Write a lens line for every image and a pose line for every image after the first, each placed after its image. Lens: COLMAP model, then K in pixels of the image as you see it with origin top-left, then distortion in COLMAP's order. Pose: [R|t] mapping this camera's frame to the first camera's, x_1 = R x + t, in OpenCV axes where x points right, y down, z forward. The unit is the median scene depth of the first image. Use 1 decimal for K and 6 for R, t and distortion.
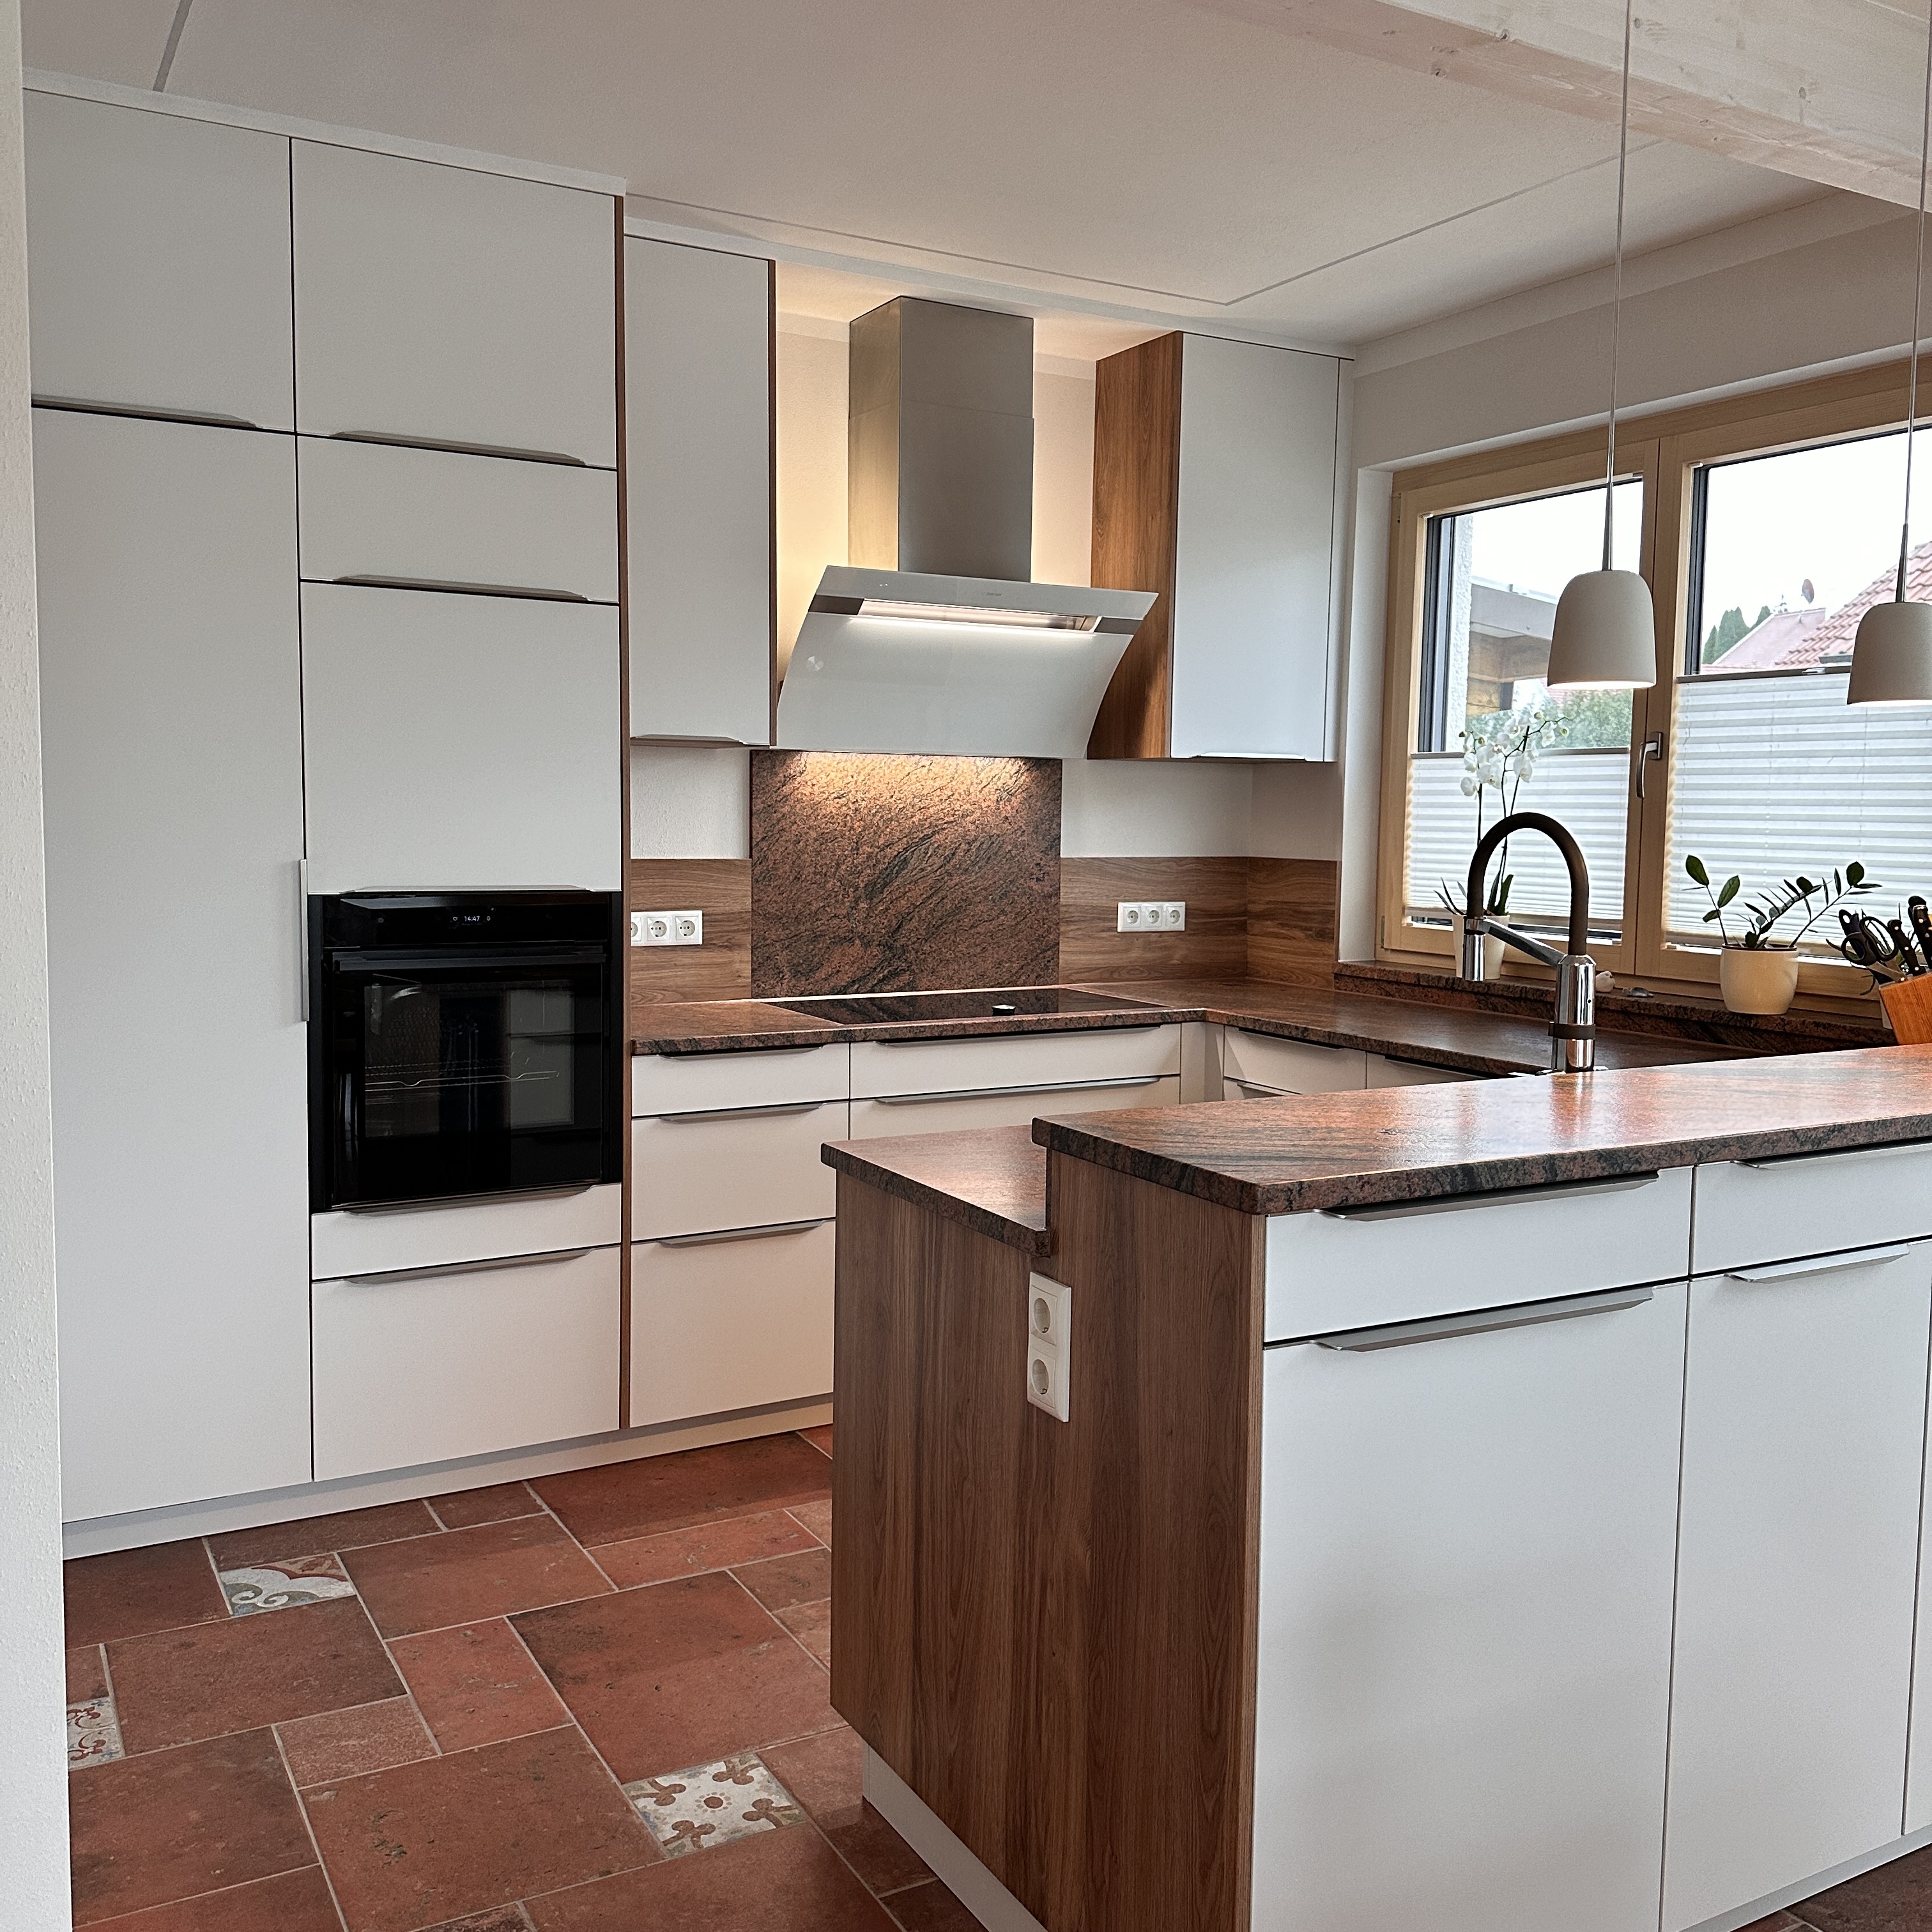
lens RADIAL K [[1796.9, 0, 952.8], [0, 1796.9, 955.0], [0, 0, 1]] dist [0.187596, -0.424018]
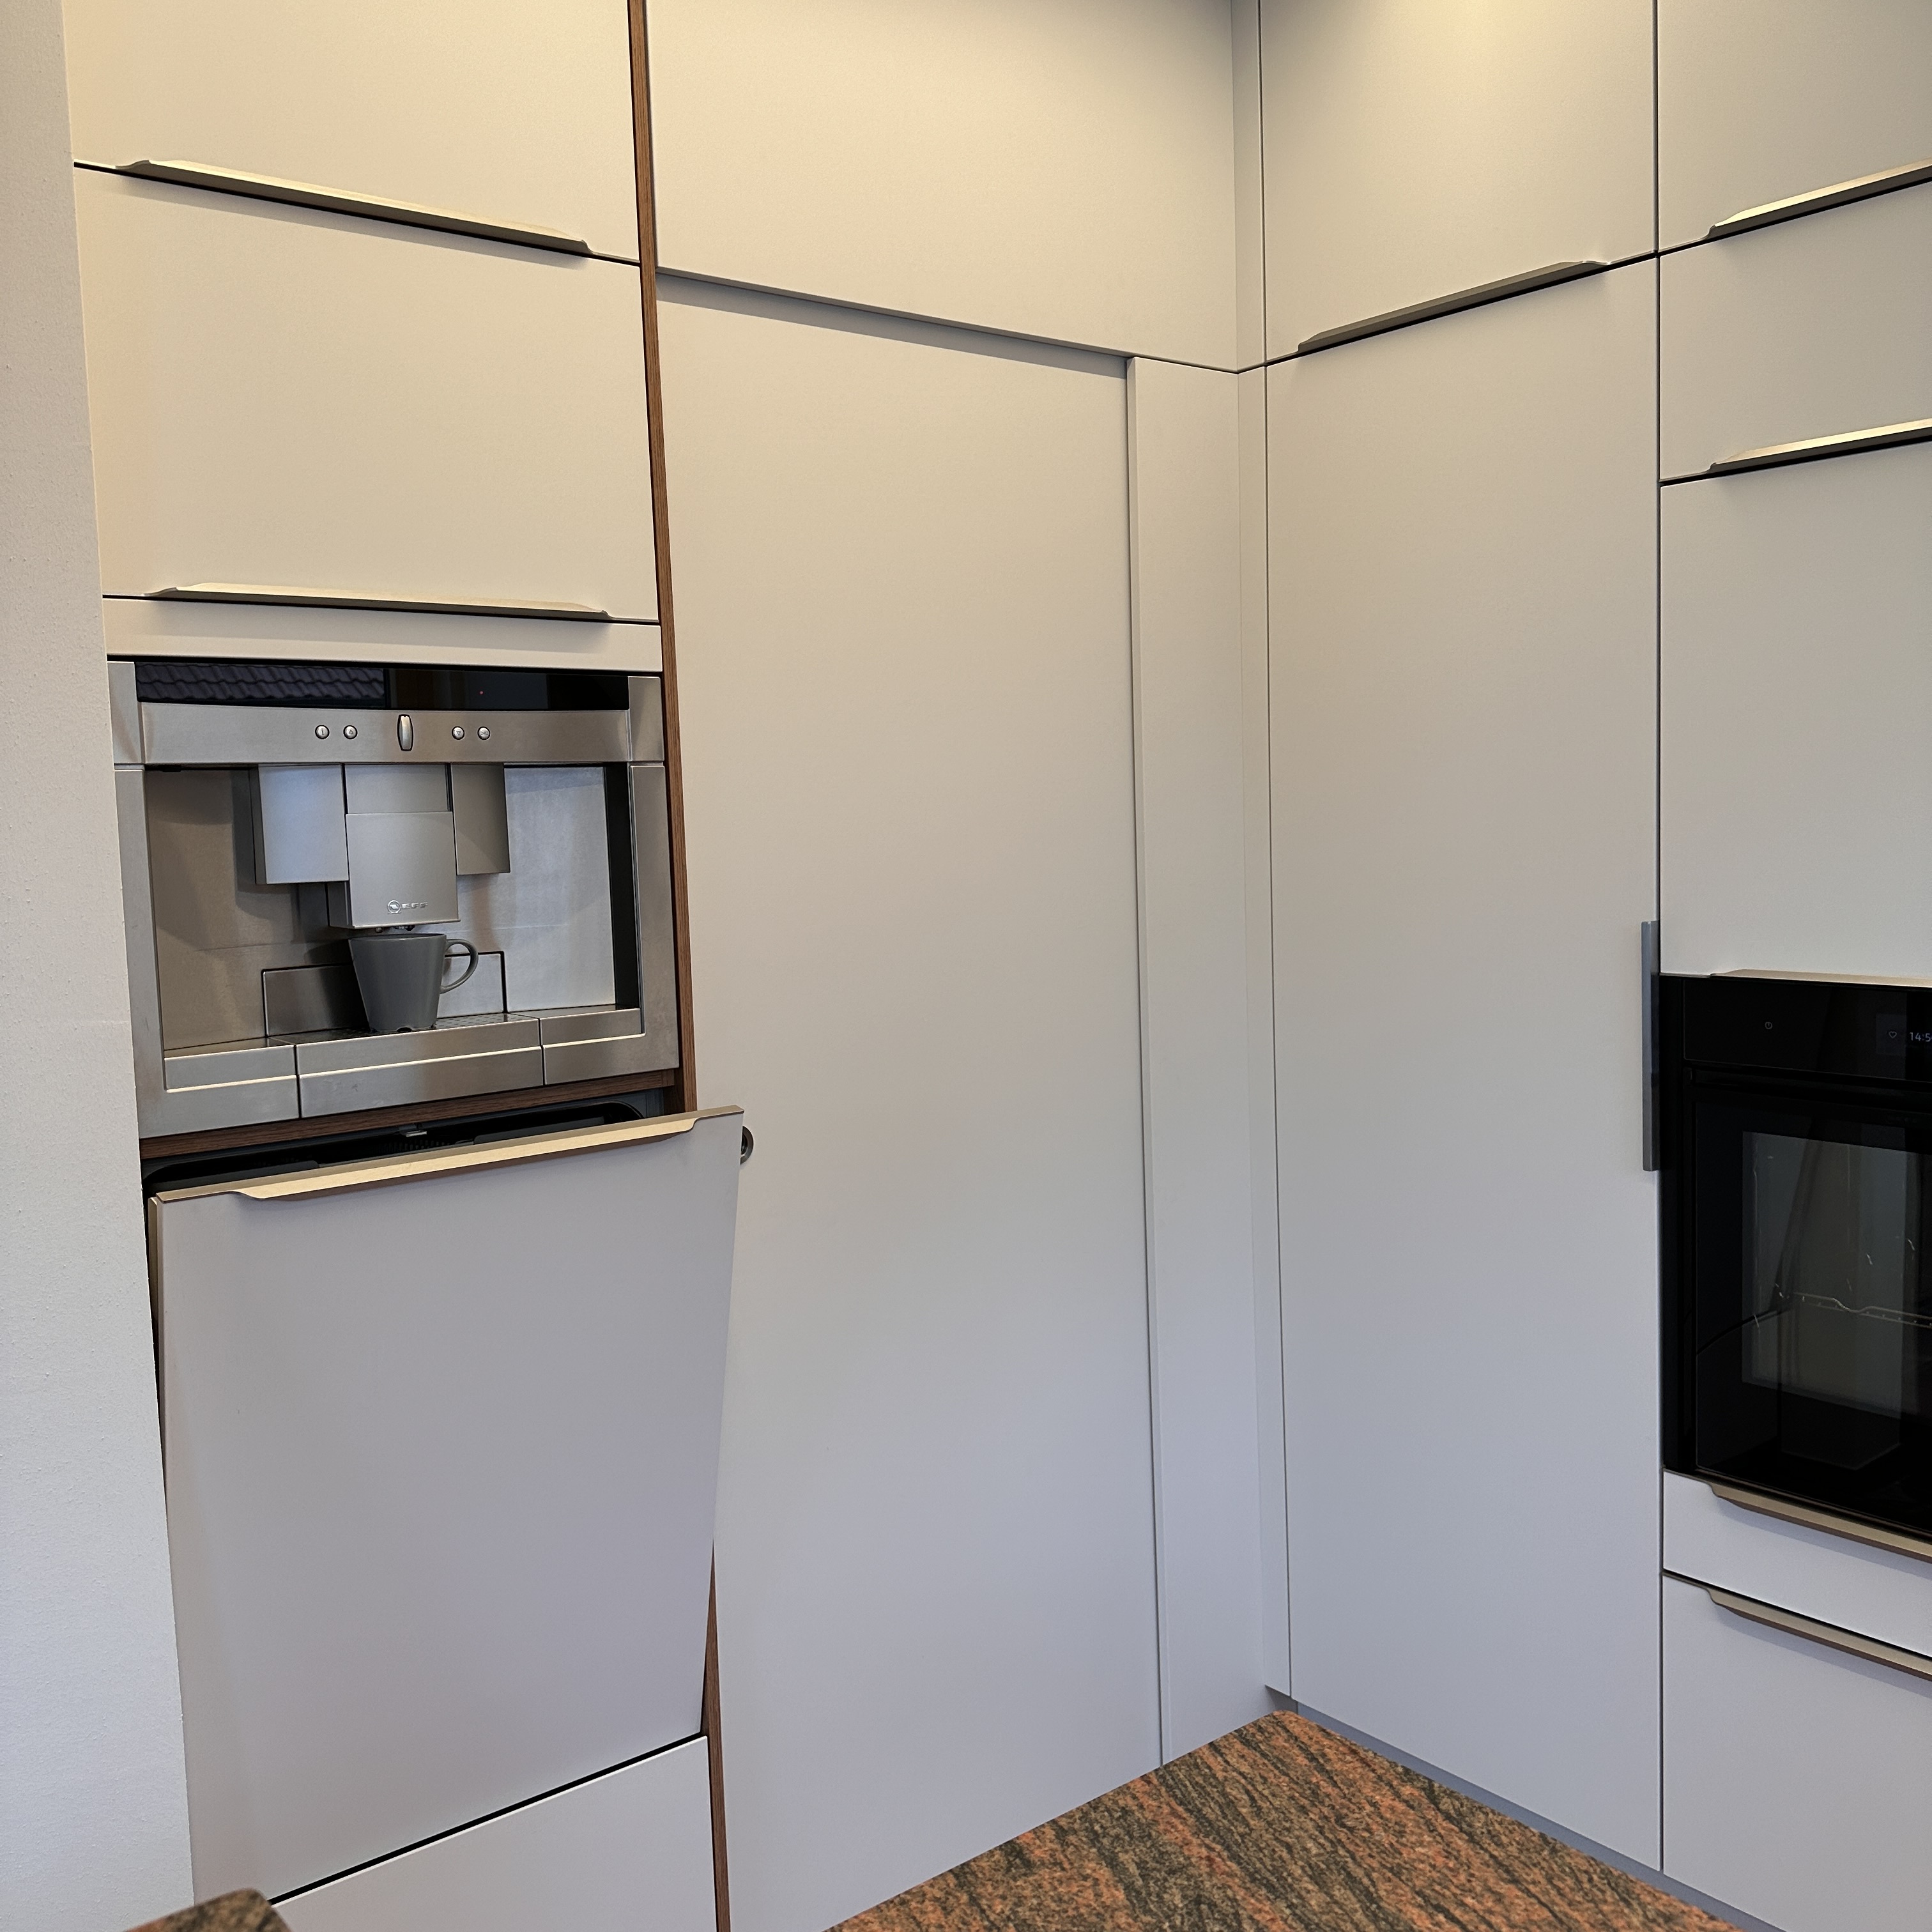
lens RADIAL K [[1792.5, 0, 934.0], [0, 1792.5, 940.4], [0, 0, 1]] dist [0.128434, -0.229212]
pose [[0.154728, 0.057590, -0.986277, 0.184429], [-0.047040, 0.997597, 0.050872, -0.050435], [0.986837, 0.038523, 0.157065, 0.491214]]
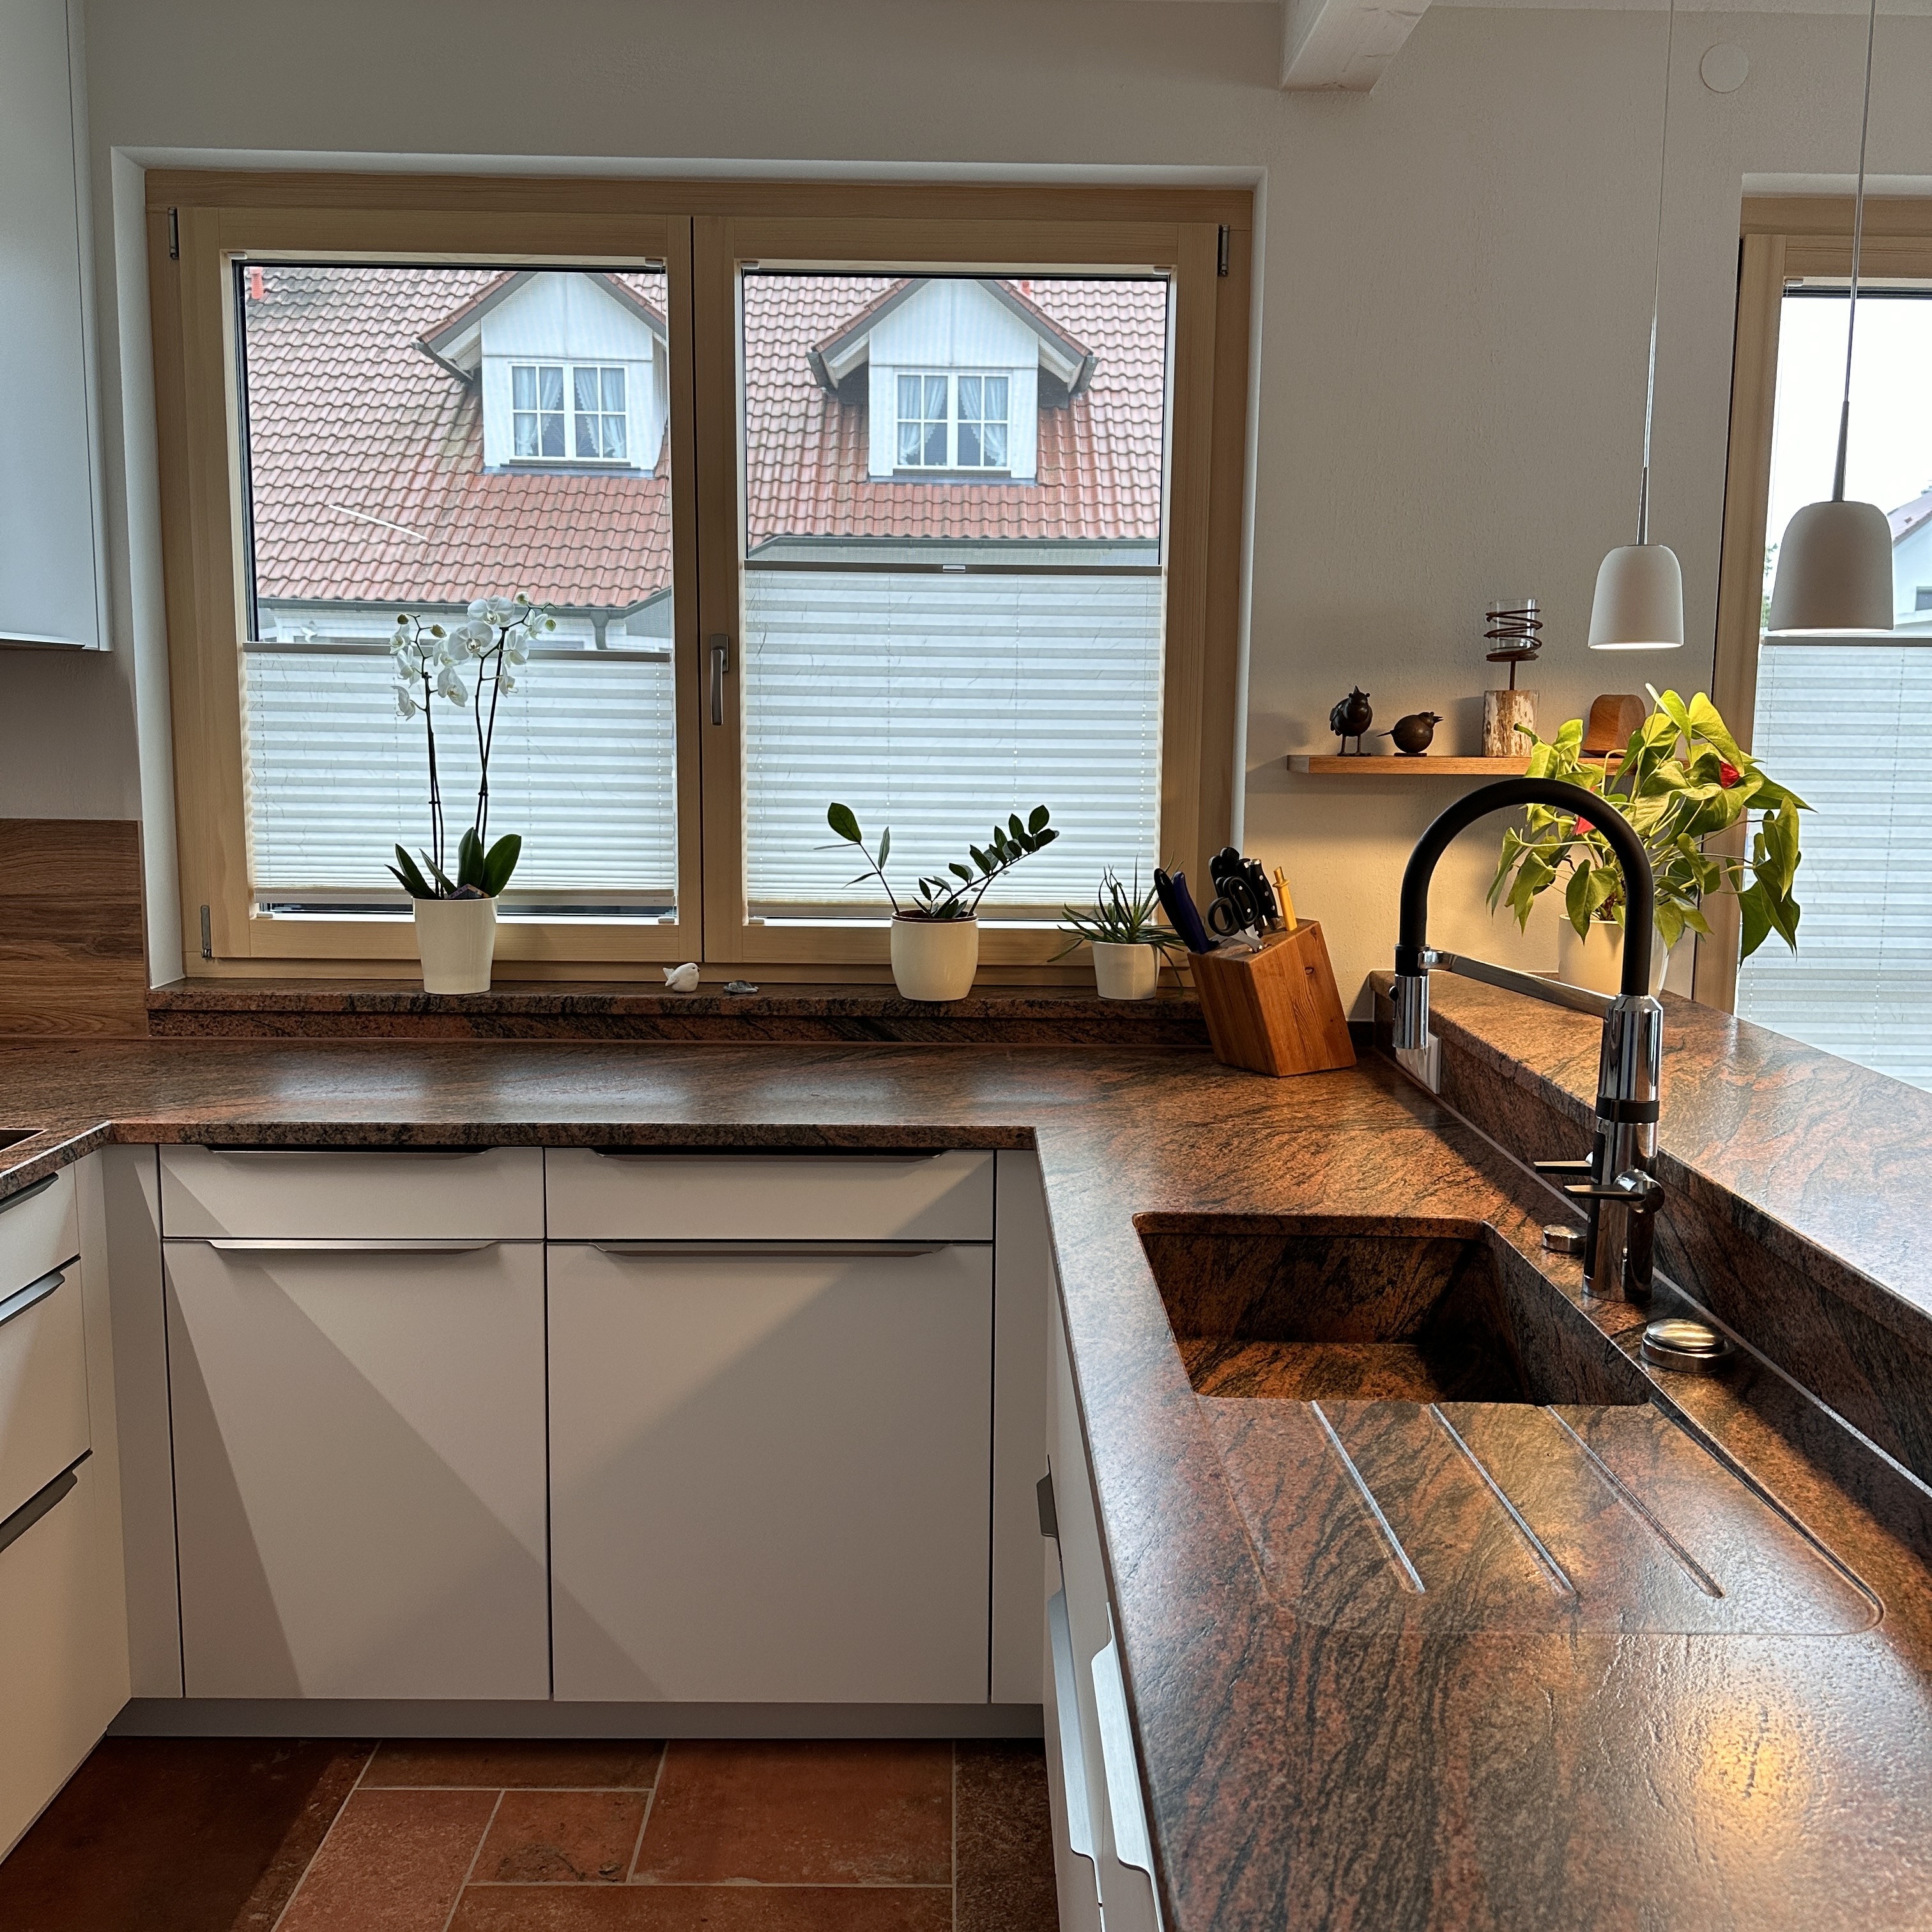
lens RADIAL K [[1795.1, 0, 1055.8], [0, 1795.1, 969.0], [0, 0, 1]] dist [0.012981, -0.004100]
pose [[0.447241, -0.128749, 0.885098, -0.197509], [0.063746, 0.991657, 0.112039, -0.055649], [-0.892139, 0.006314, 0.451717, 0.508696]]
